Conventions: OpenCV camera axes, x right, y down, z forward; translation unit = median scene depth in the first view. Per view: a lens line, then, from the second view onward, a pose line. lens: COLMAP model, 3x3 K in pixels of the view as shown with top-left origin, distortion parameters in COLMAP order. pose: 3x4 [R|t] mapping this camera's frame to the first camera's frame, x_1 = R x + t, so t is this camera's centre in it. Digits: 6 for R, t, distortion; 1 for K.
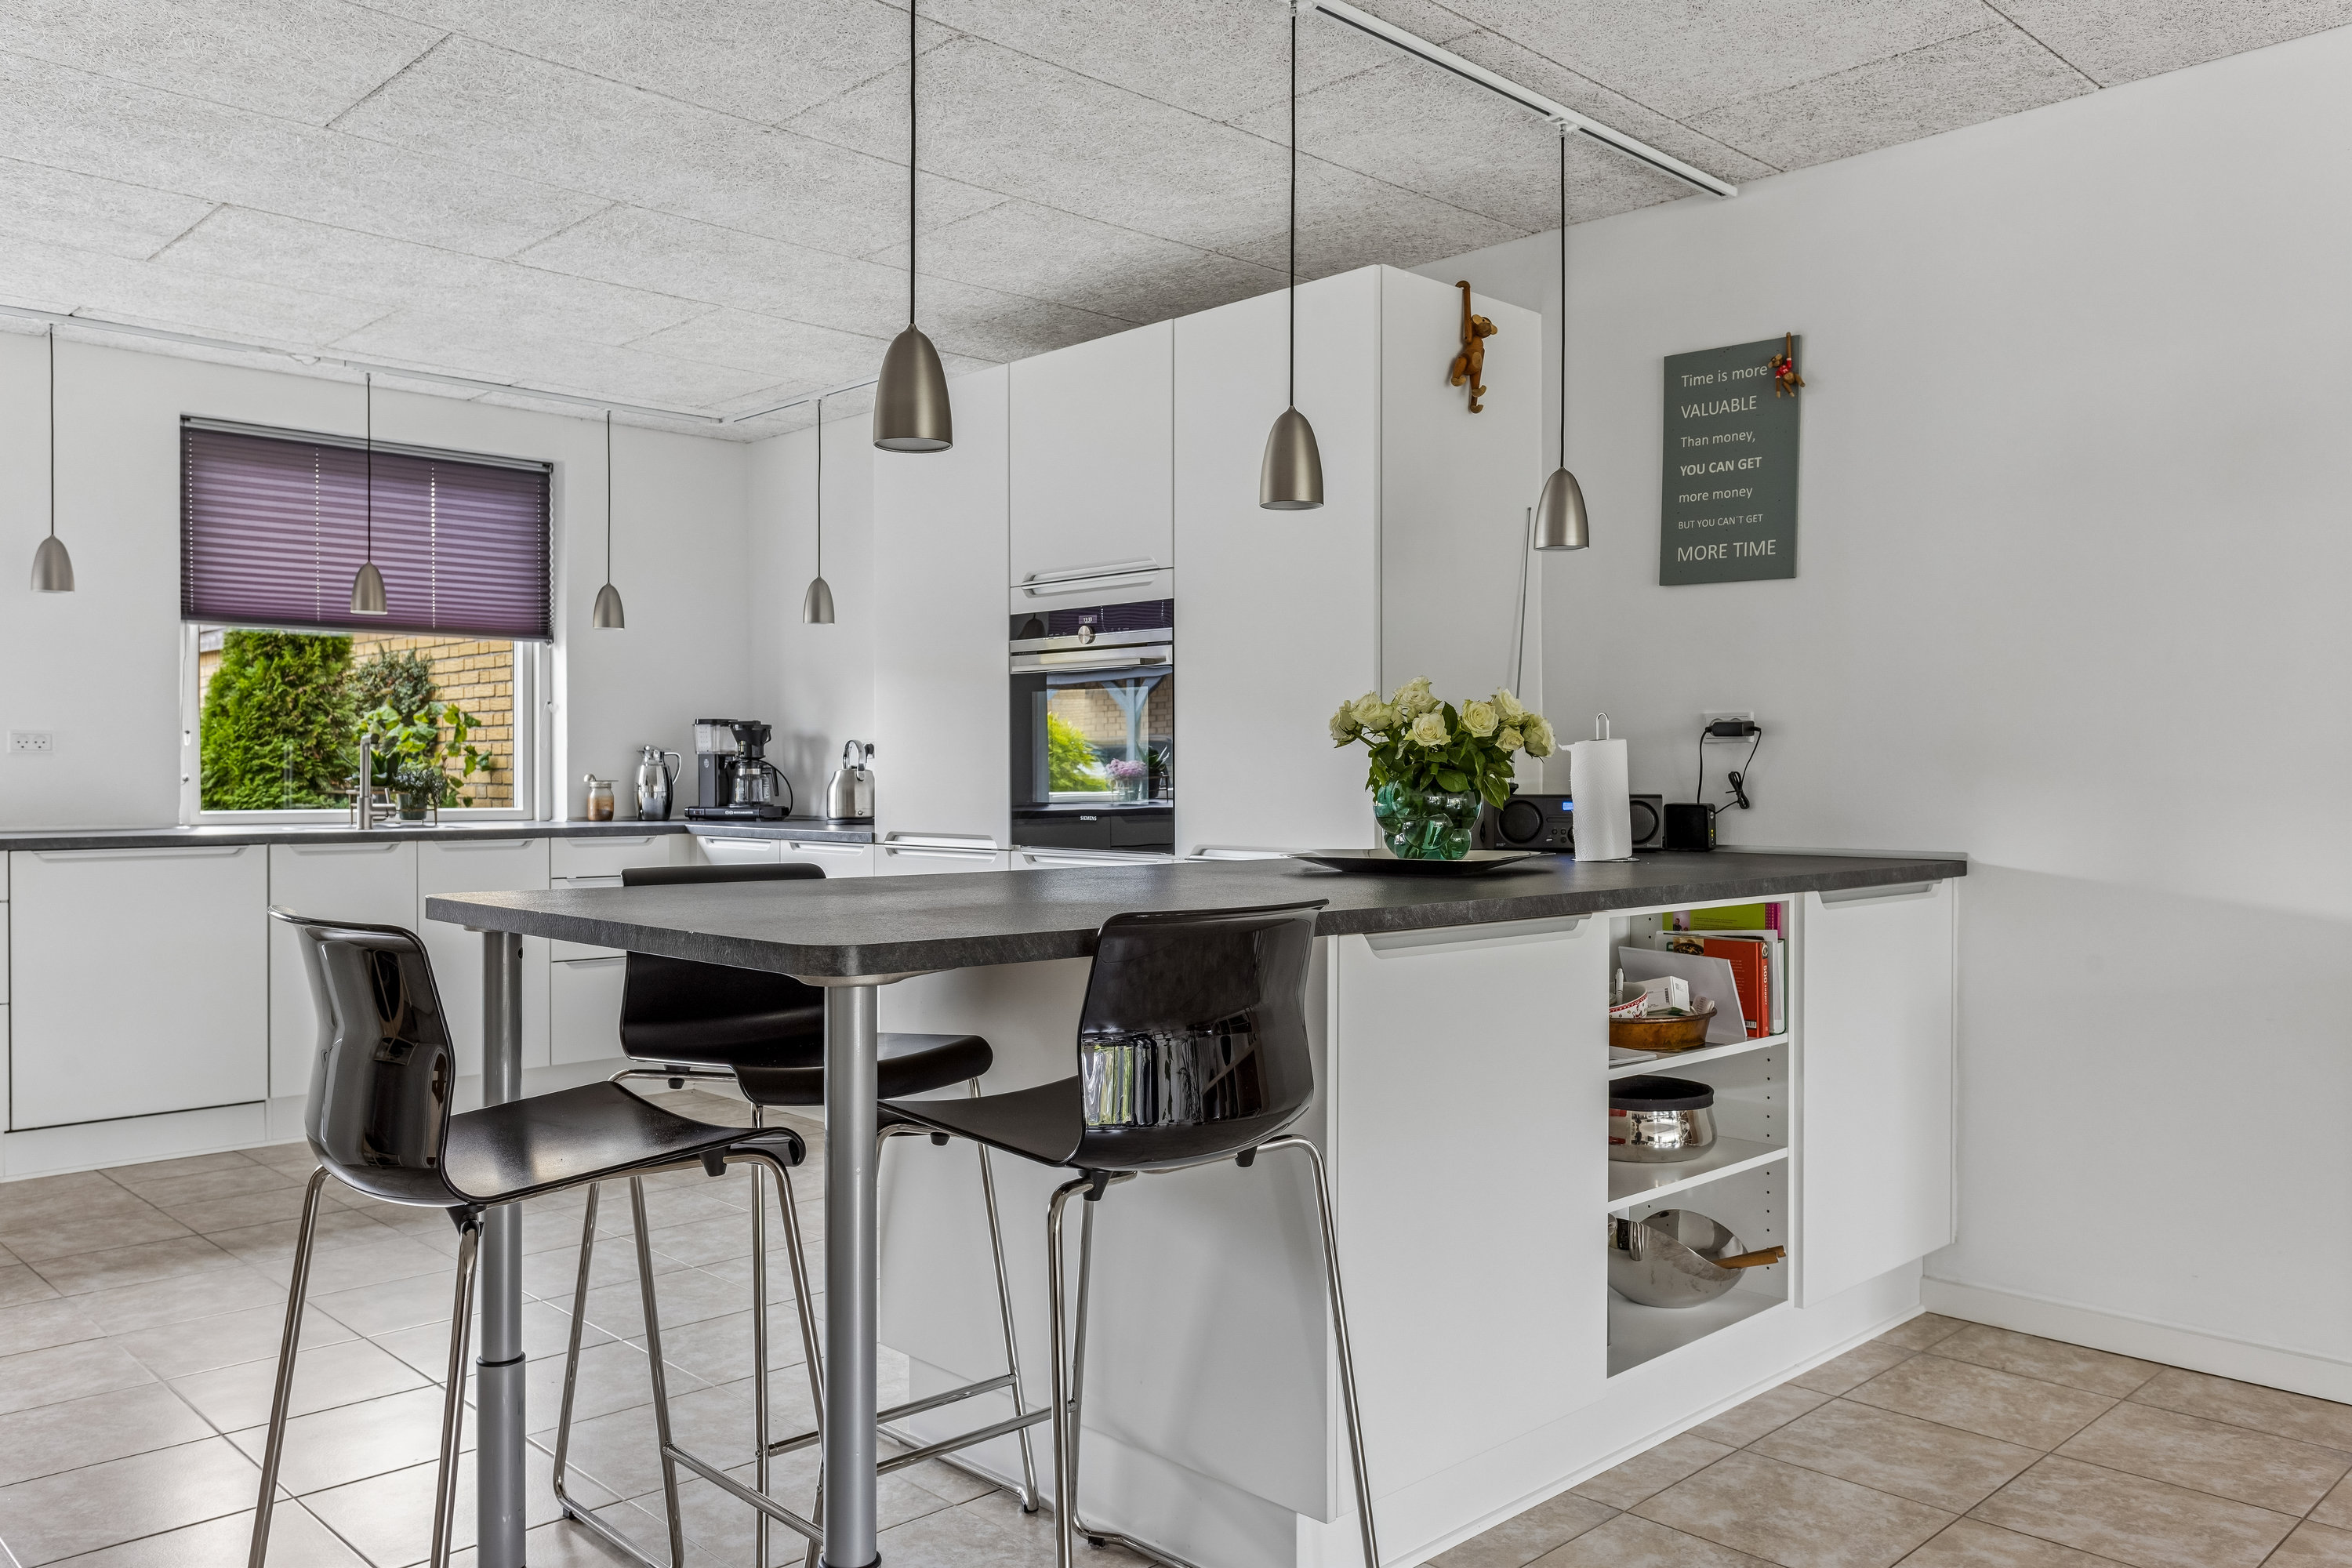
lens RADIAL K [[1778.9, 0, 1176.0], [0, 1778.9, 784.0], [0, 0, 1]] dist [0.002476, 0.010589]
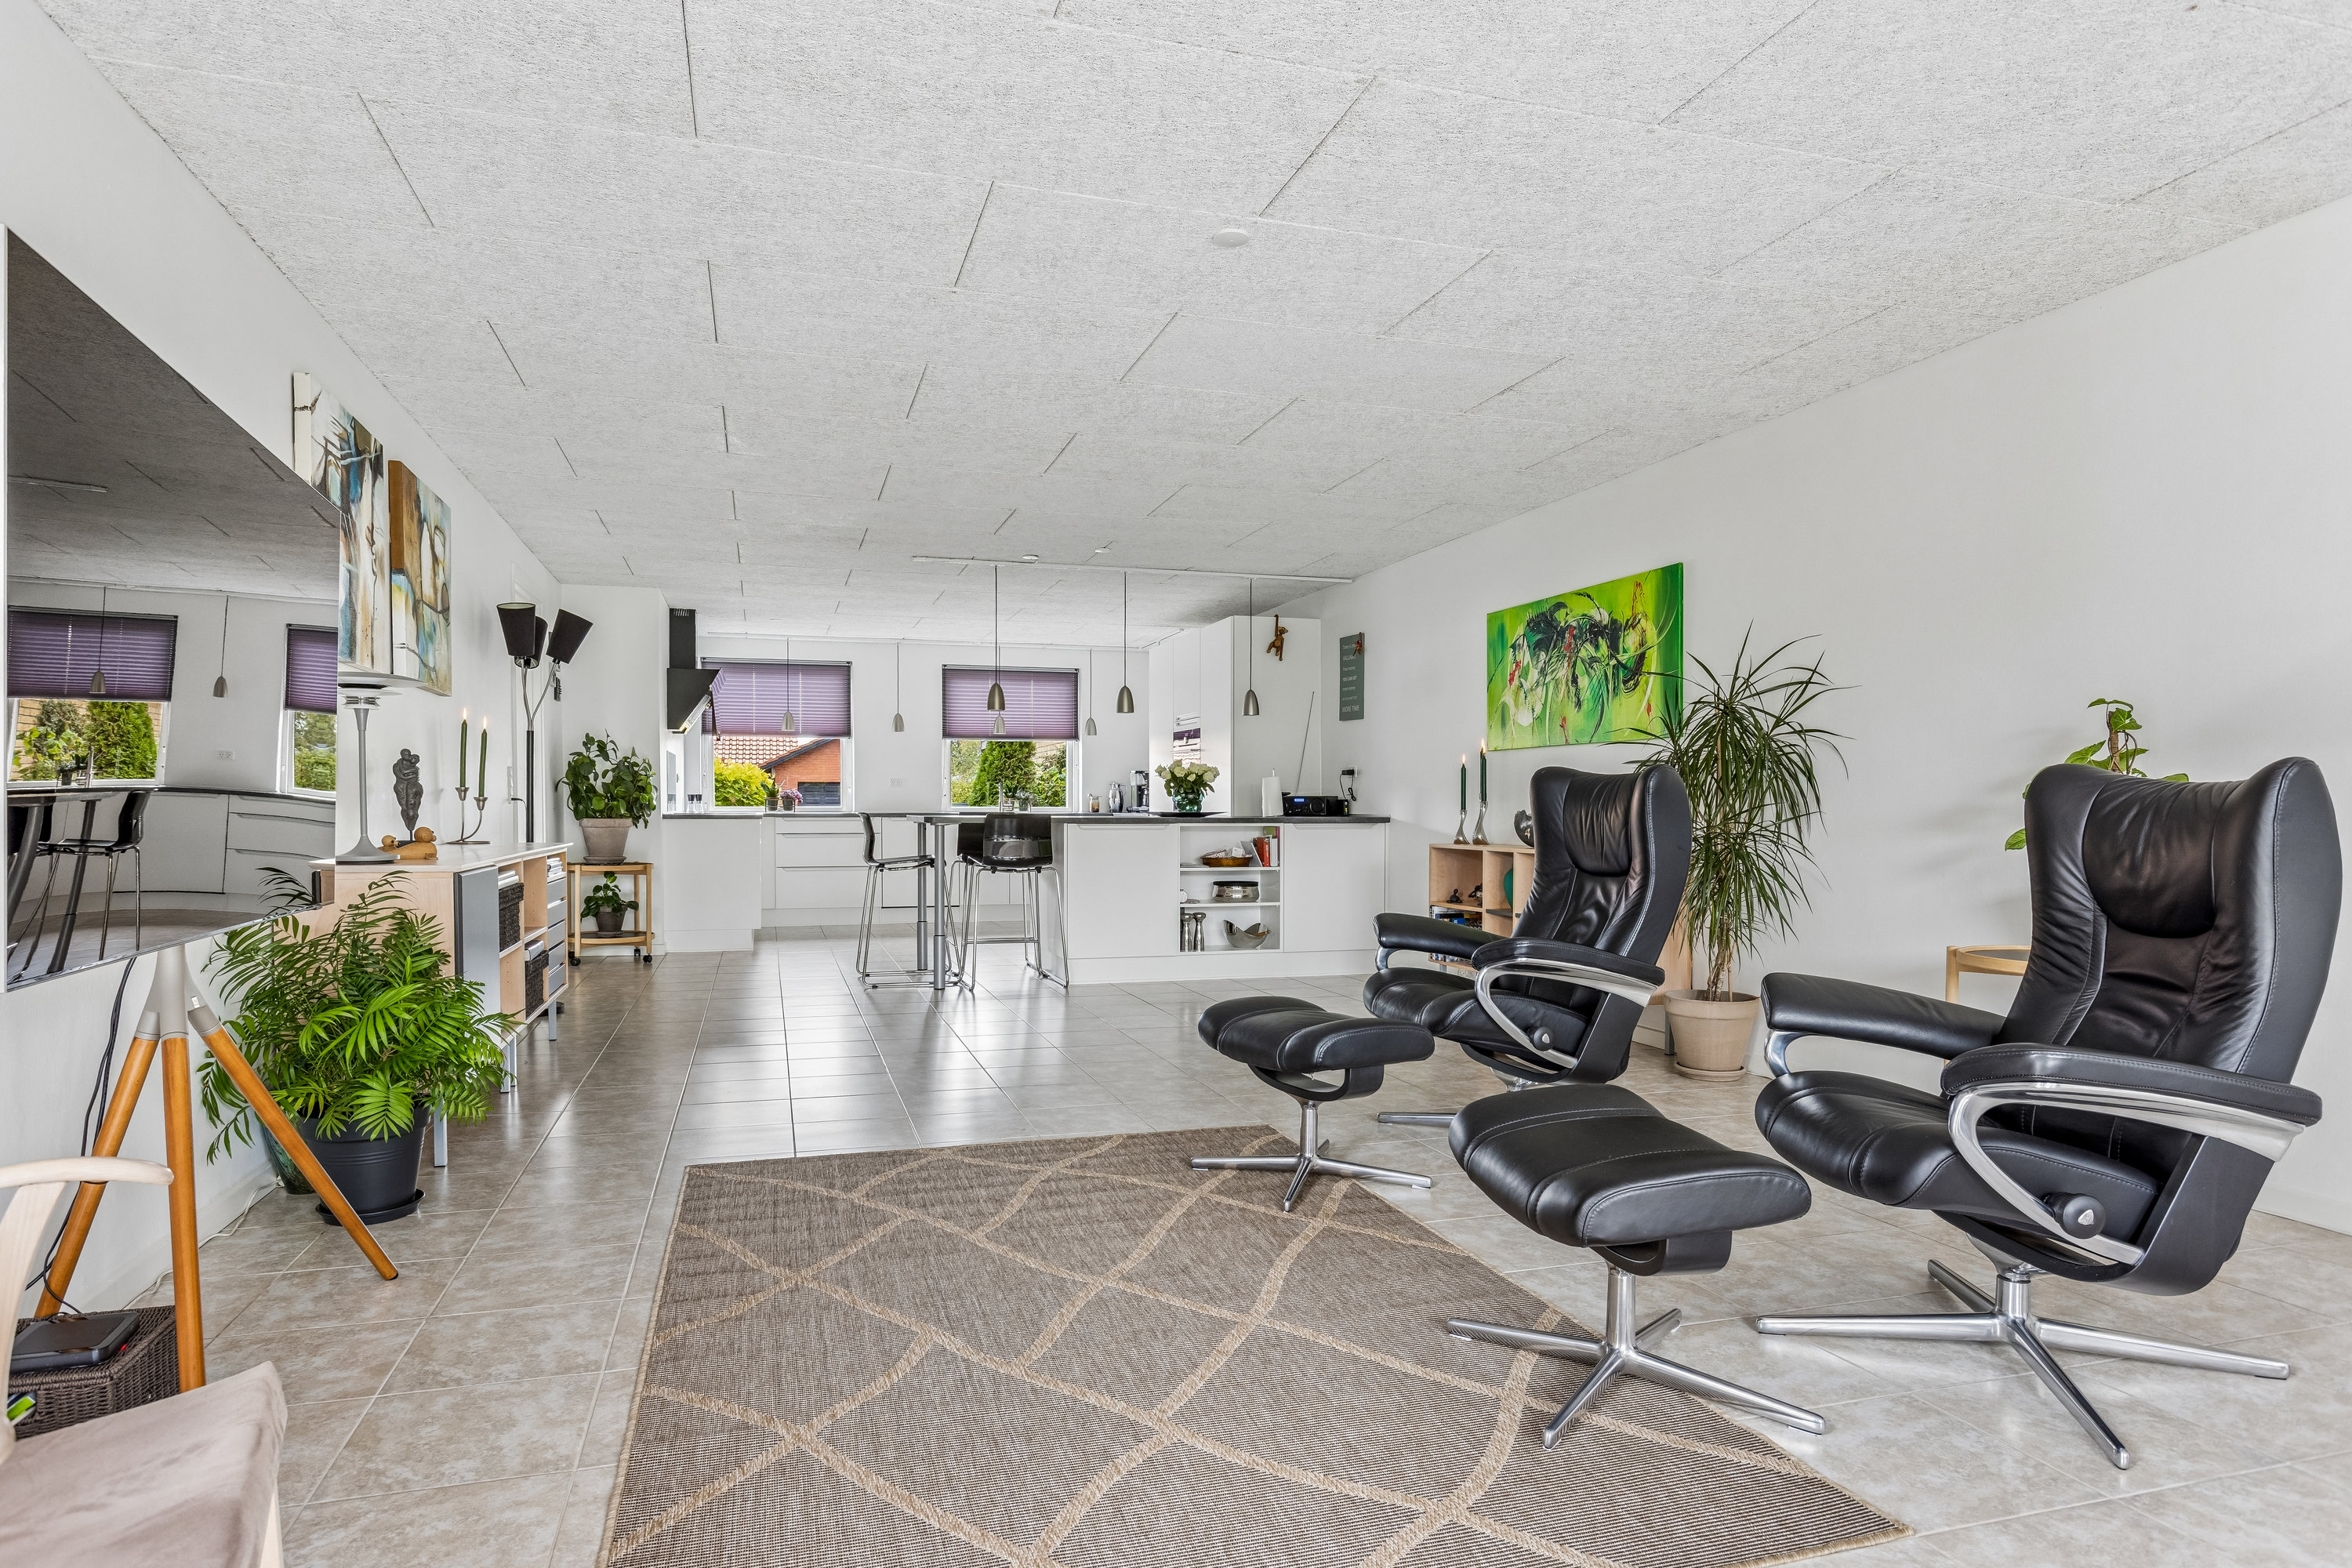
lens RADIAL K [[1364.6, 0, 1171.3], [0, 1364.6, 860.7], [0, 0, 1]] dist [-0.046635, 0.000010]
pose [[0.889627, 0.018495, -0.456313, 0.863056], [-0.003381, 0.999419, 0.033916, 0.030274], [0.456676, -0.028630, 0.889172, -0.865072]]
